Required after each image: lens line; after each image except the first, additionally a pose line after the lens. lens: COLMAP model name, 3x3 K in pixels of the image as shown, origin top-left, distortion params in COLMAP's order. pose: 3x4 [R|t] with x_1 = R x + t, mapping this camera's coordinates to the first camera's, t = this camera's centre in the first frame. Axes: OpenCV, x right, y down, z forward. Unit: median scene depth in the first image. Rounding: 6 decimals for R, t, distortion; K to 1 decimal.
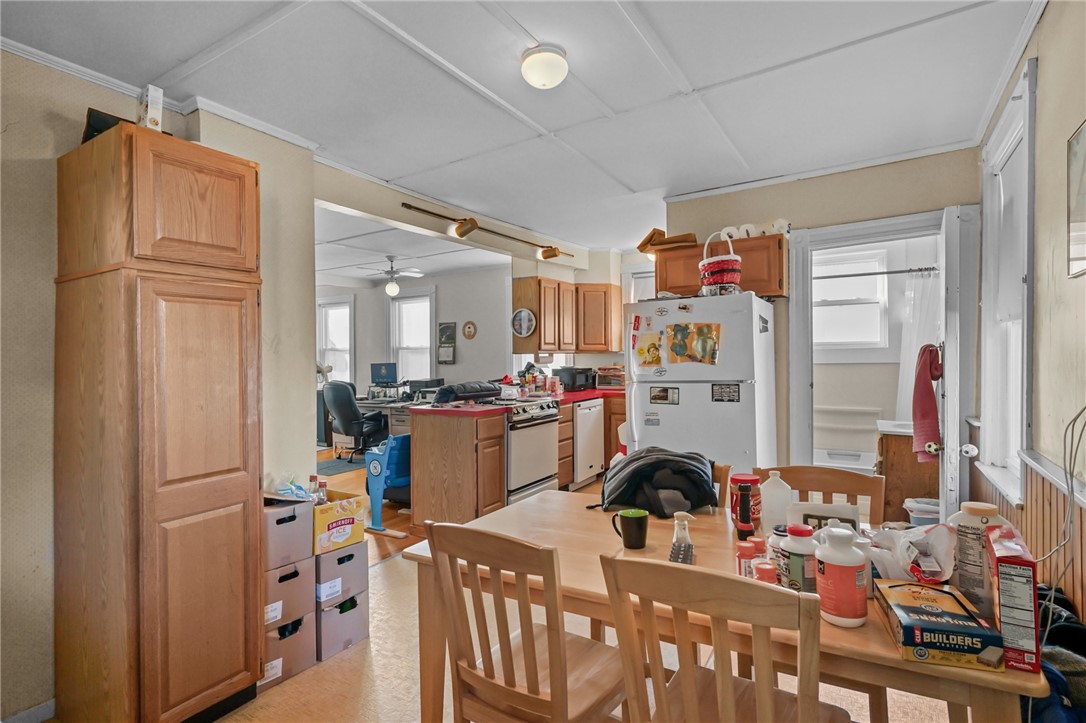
lens RADIAL K [[557.8, 0, 543.0], [0, 557.8, 361.5], [0, 0, 1]] dist [0.000506, 0.000067]
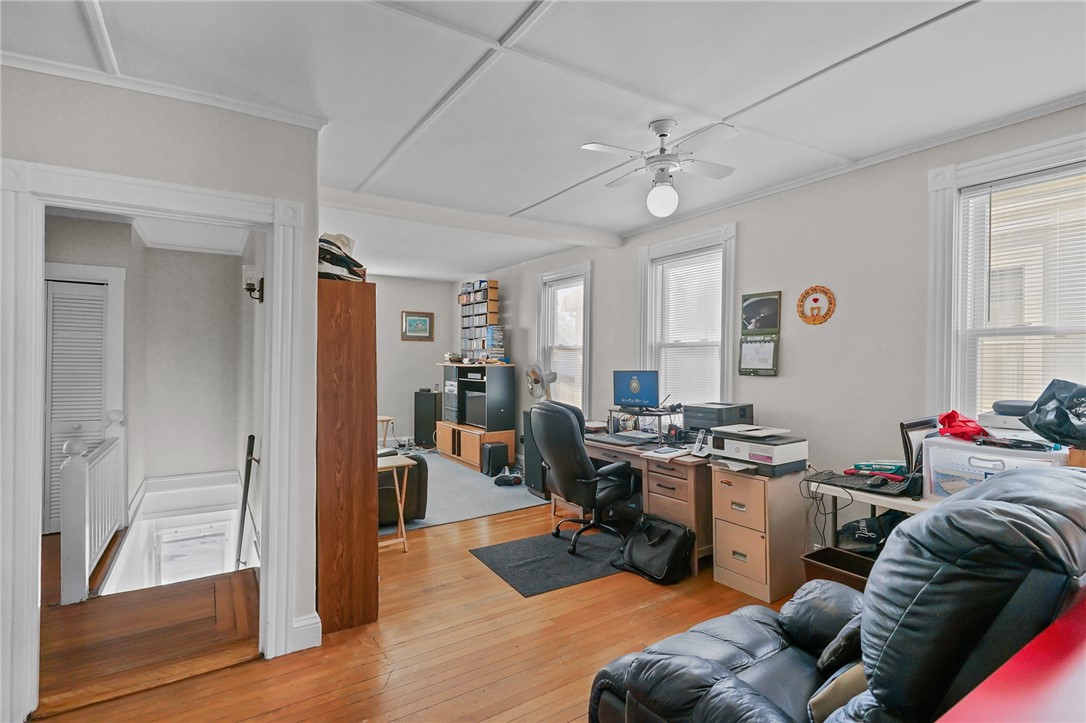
lens RADIAL K [[514.1, 0, 543.0], [0, 514.1, 361.5], [0, 0, 1]] dist [0.000796, 0.000034]
pose [[0.902511, 0.017024, -0.430329, -0.148698], [-0.019718, 0.999804, -0.001803, -0.003449], [0.430214, 0.010112, 0.902670, 0.498492]]
